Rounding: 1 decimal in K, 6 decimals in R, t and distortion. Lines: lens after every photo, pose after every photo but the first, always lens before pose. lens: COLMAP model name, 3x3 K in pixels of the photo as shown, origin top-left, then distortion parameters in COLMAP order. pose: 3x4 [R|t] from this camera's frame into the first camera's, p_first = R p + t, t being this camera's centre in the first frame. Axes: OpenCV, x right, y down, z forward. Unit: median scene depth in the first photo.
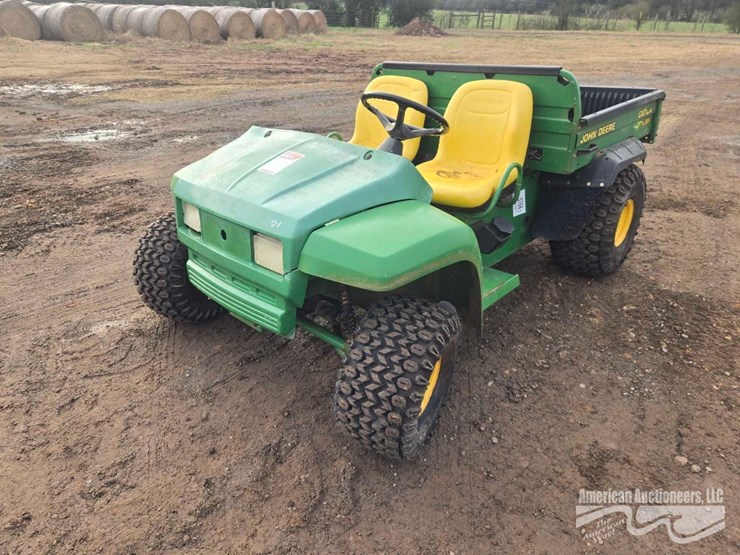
lens RADIAL K [[502.6, 0, 370.0], [0, 502.6, 277.5], [0, 0, 1]] dist [0.068211, -0.045752]
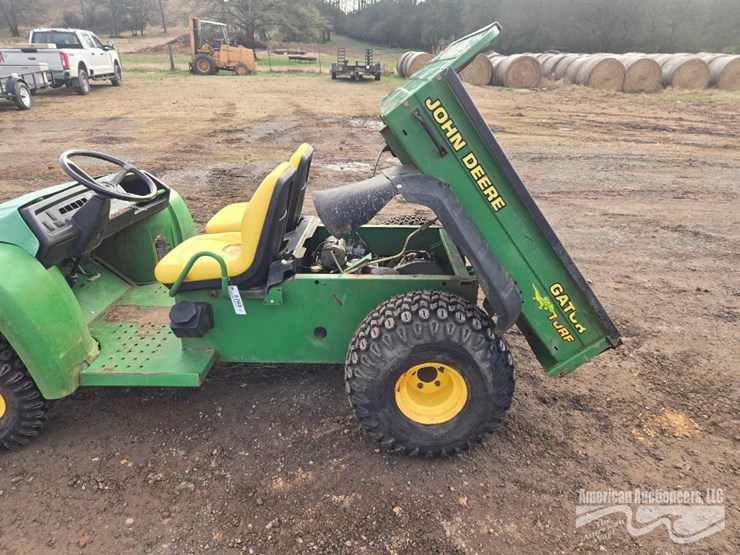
lens RADIAL K [[489.7, 0, 360.5], [0, 489.7, 289.6], [0, 0, 1]] dist [0.064968, -0.047498]
pose [[0.662925, 0.313512, -0.679882, 0.094457], [-0.343712, 0.934192, 0.095641, -0.030023], [0.665125, 0.170281, 0.727058, 0.050550]]
